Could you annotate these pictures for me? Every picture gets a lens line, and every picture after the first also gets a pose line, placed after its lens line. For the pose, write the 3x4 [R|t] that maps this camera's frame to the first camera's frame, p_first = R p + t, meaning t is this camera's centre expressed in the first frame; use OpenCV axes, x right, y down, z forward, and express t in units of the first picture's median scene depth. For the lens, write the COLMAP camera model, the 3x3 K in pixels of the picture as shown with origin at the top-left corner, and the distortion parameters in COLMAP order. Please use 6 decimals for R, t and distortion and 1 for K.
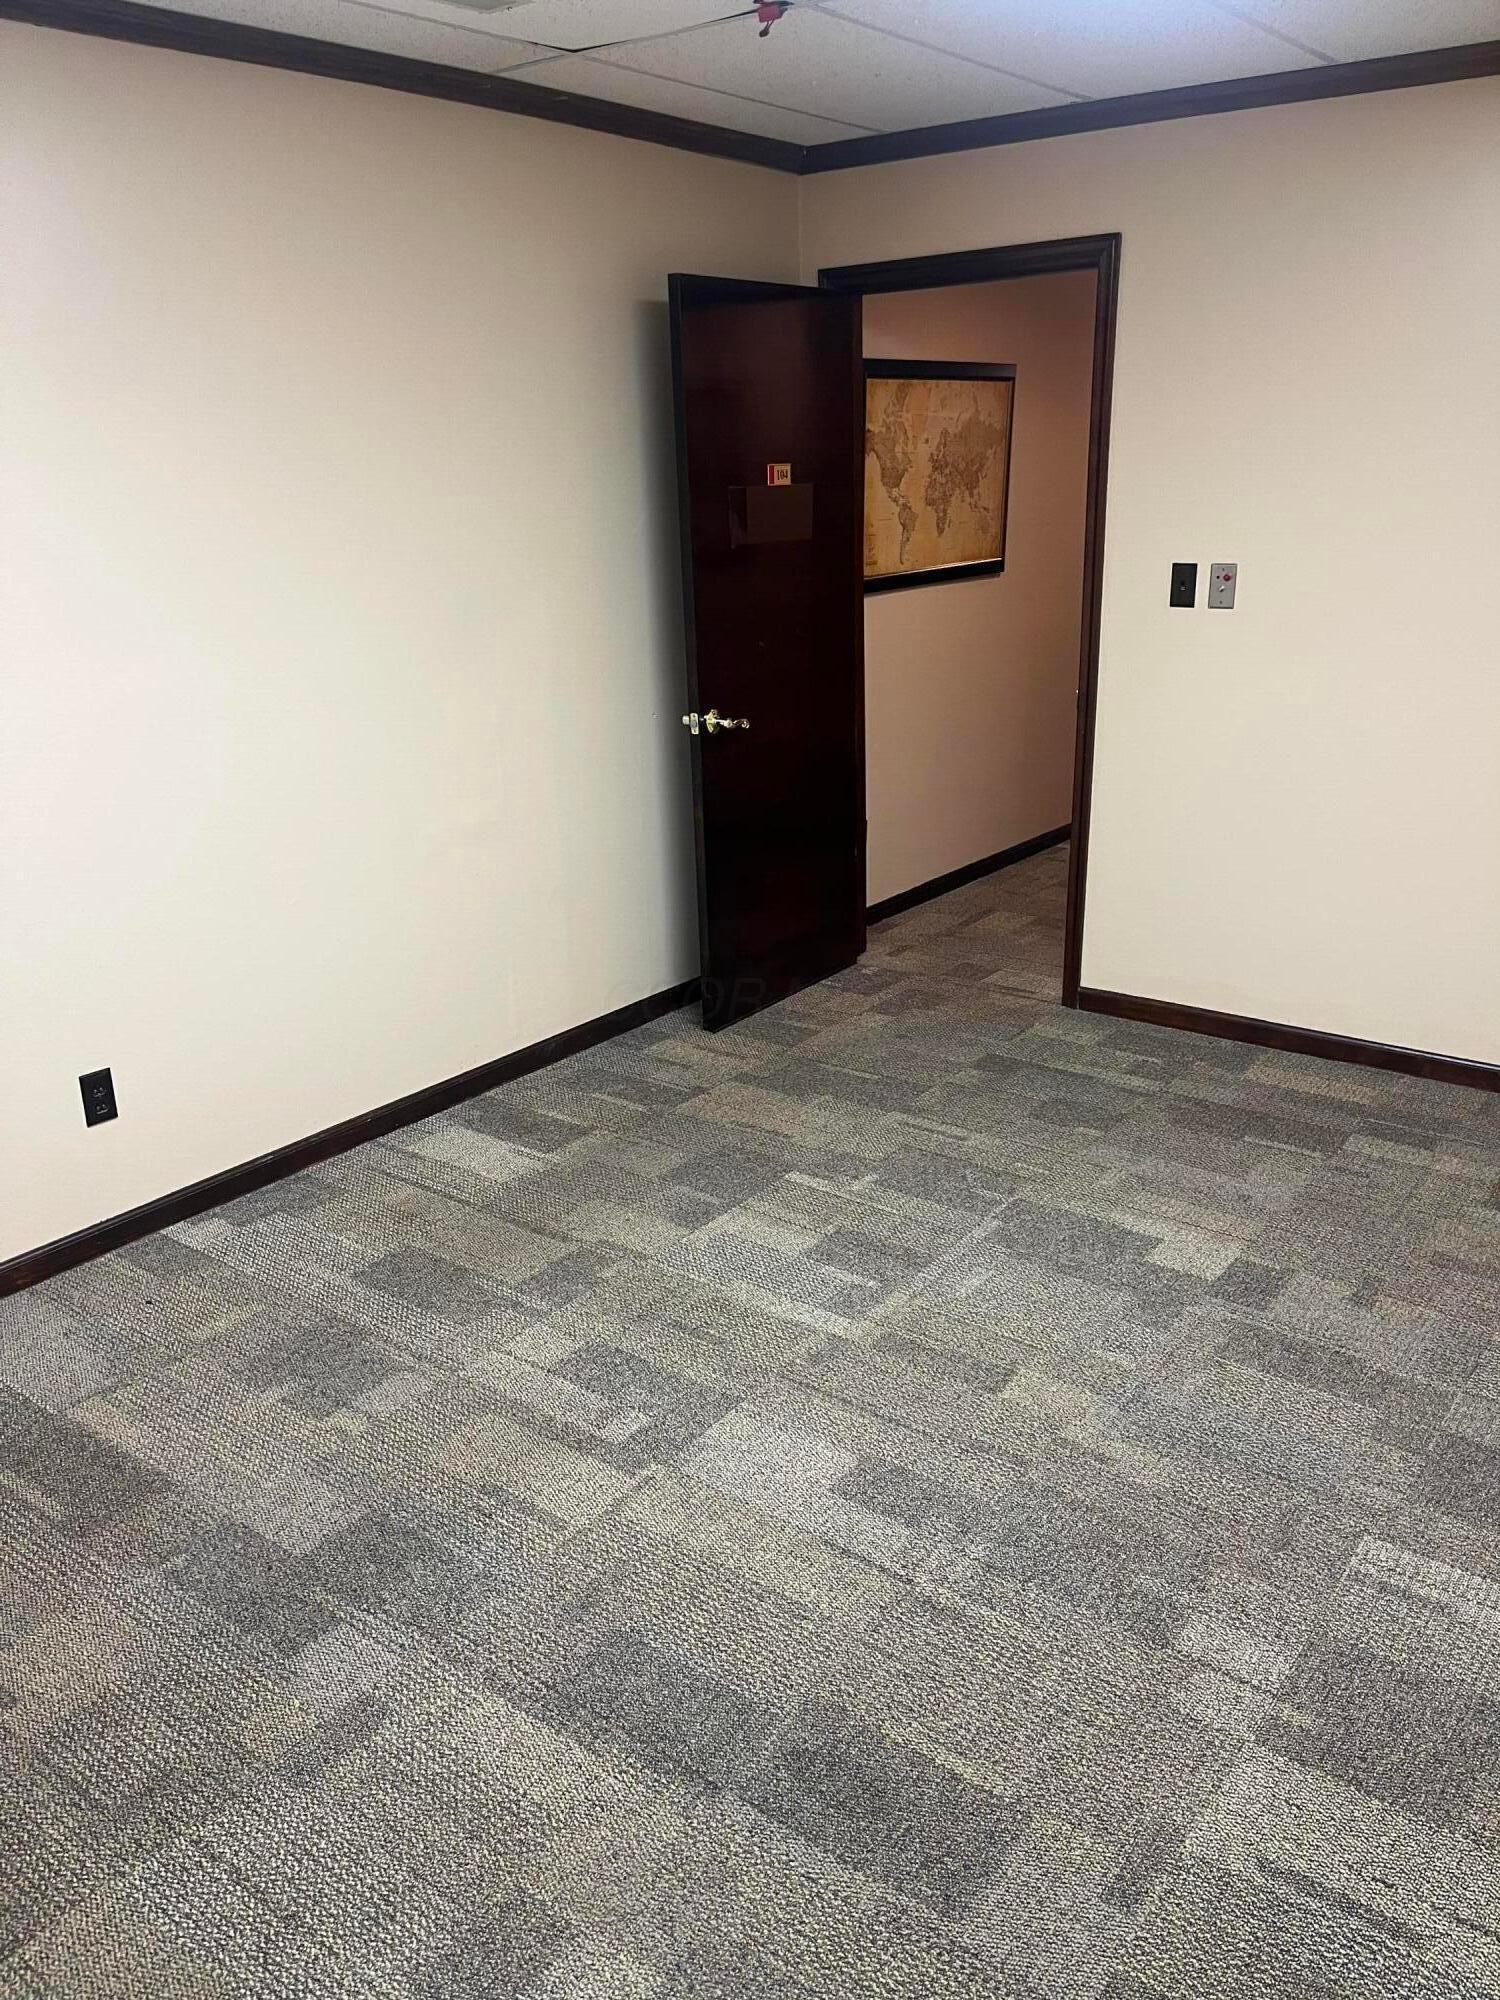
lens RADIAL K [[1505.9, 0, 750.0], [0, 1505.9, 1000.0], [0, 0, 1]] dist [-0.007416, -0.007888]
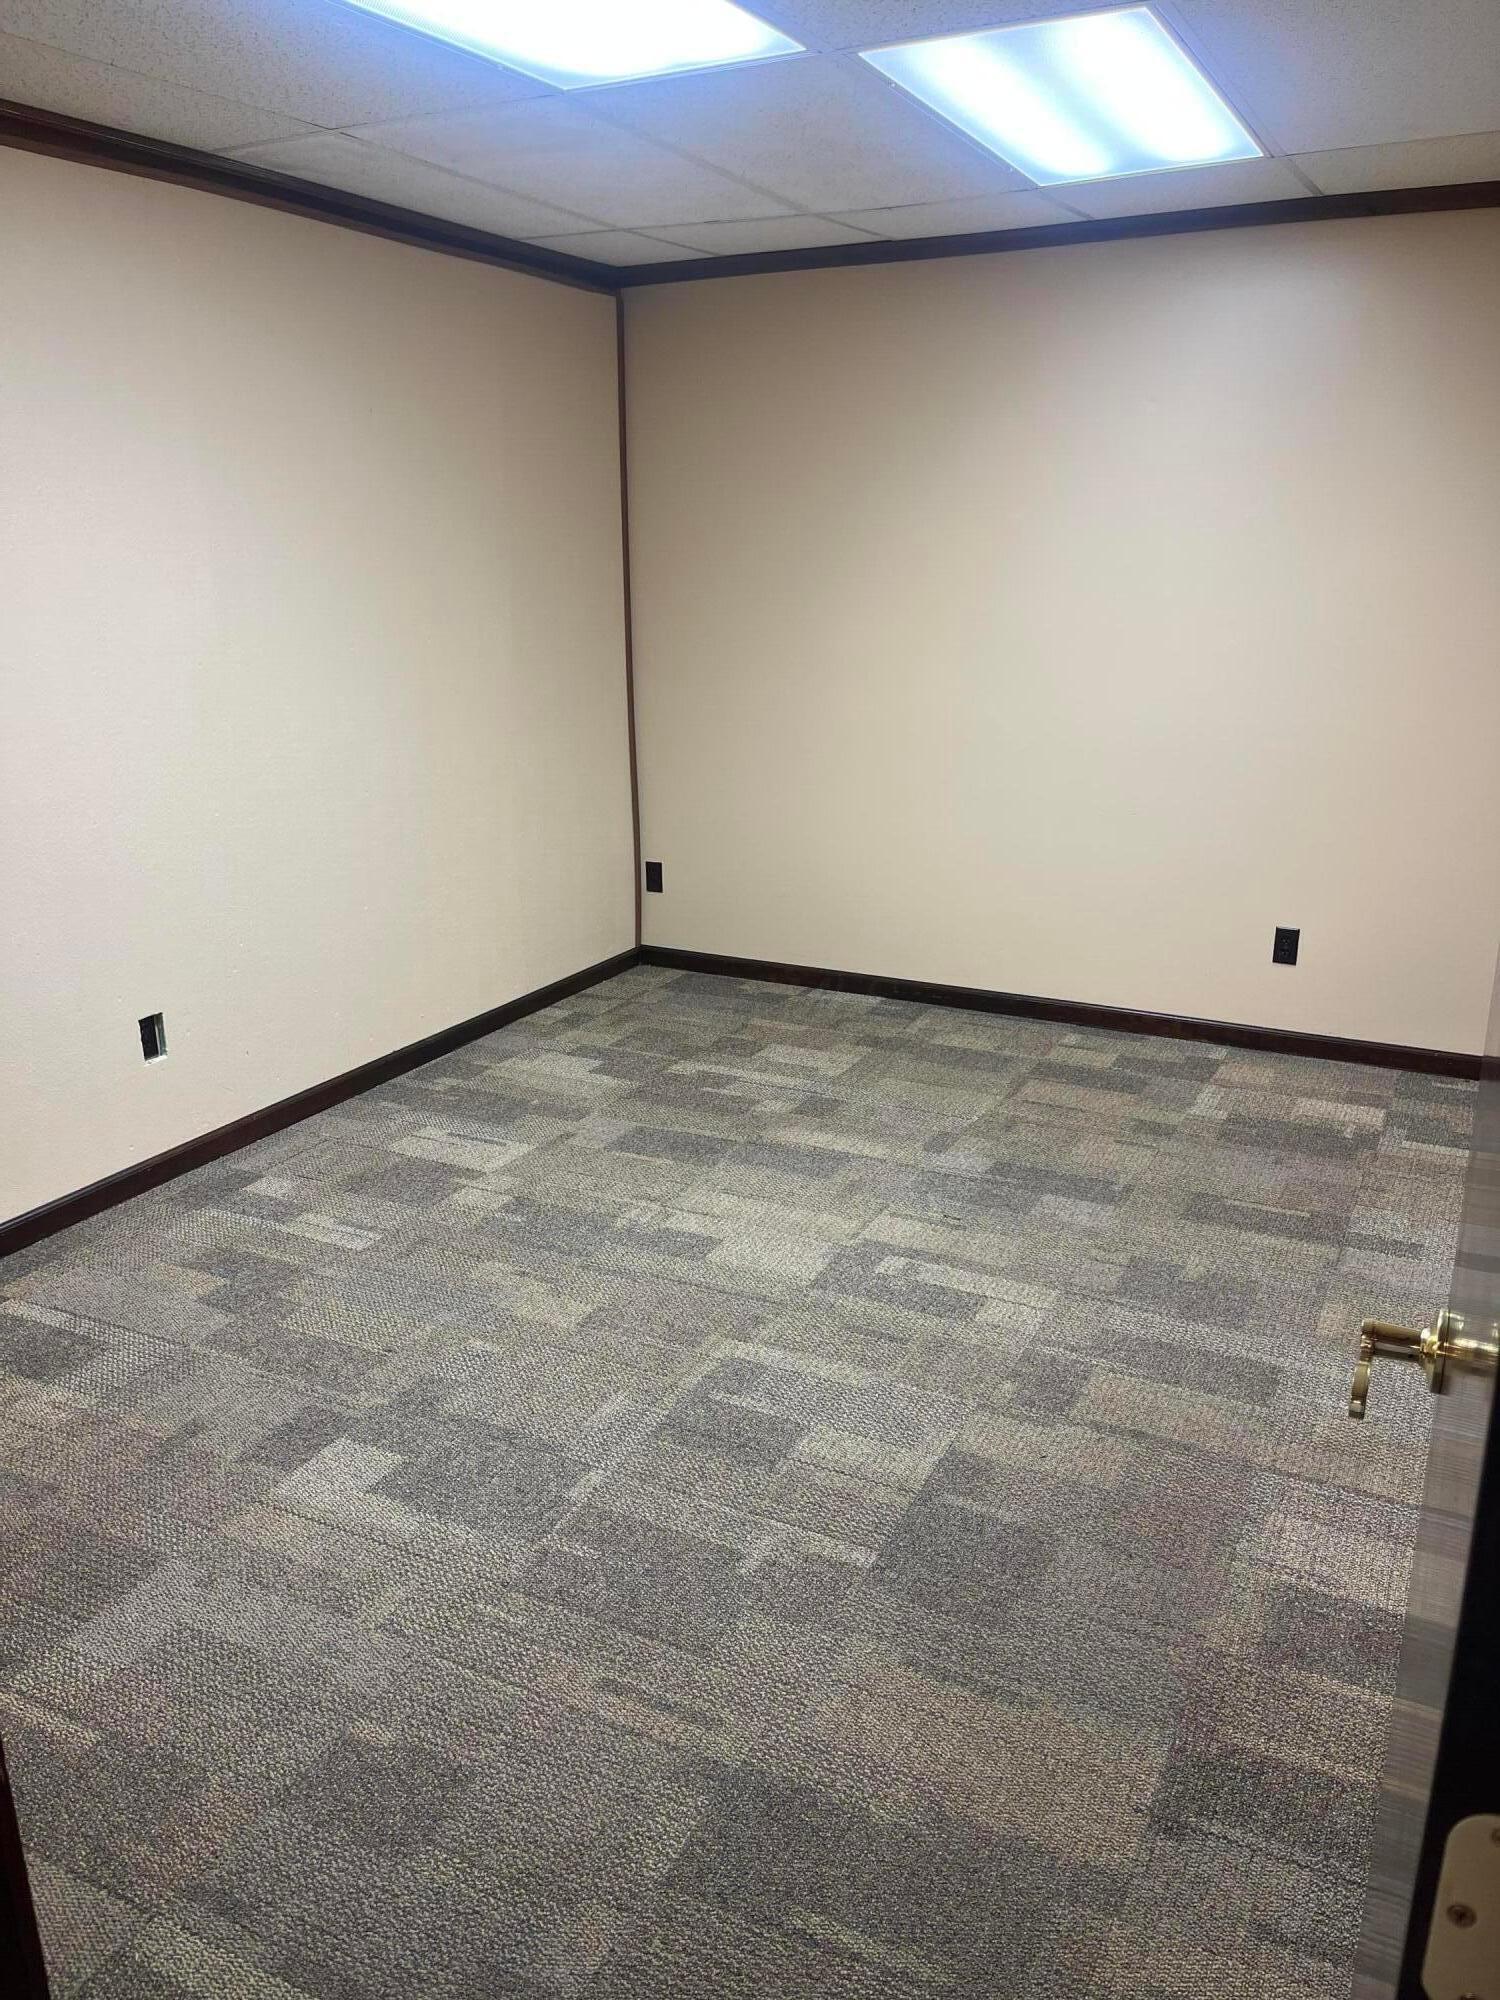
lens RADIAL K [[1505.9, 0, 750.0], [0, 1505.9, 1000.0], [0, 0, 1]] dist [-0.007416, -0.007888]
pose [[-0.982322, 0.084971, -0.166801, 0.200042], [-0.028874, 0.811607, 0.583490, -0.560784], [0.184956, 0.577992, -0.794806, 1.634018]]
